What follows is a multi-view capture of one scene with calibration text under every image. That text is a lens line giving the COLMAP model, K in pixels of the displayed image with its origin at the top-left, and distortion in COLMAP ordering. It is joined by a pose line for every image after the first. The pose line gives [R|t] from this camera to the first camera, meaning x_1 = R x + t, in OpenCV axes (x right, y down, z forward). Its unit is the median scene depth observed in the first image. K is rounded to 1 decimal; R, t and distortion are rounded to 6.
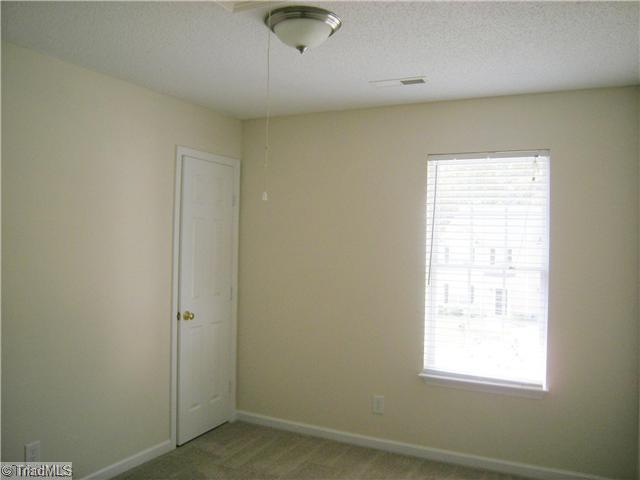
lens RADIAL K [[533.2, 0, 320.0], [0, 533.2, 240.0], [0, 0, 1]] dist [-0.111583, 0.000483]
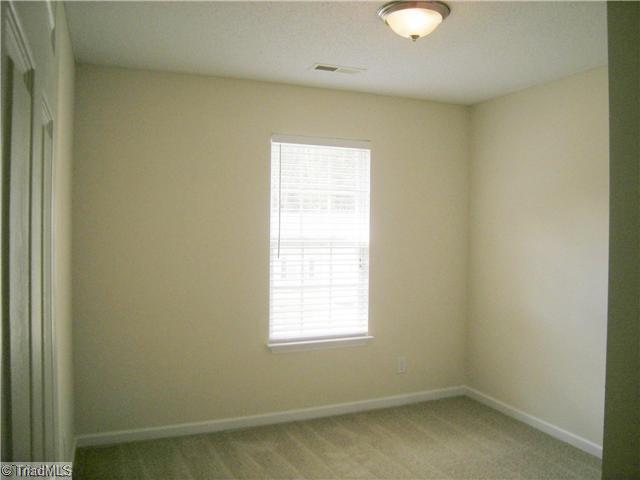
lens RADIAL K [[533.2, 0, 320.0], [0, 533.2, 240.0], [0, 0, 1]] dist [-0.111583, 0.000483]
pose [[0.628017, -0.041536, 0.777091, -0.550907], [-0.005454, 0.998315, 0.057768, -0.014447], [-0.778181, -0.040518, 0.626732, 0.272018]]
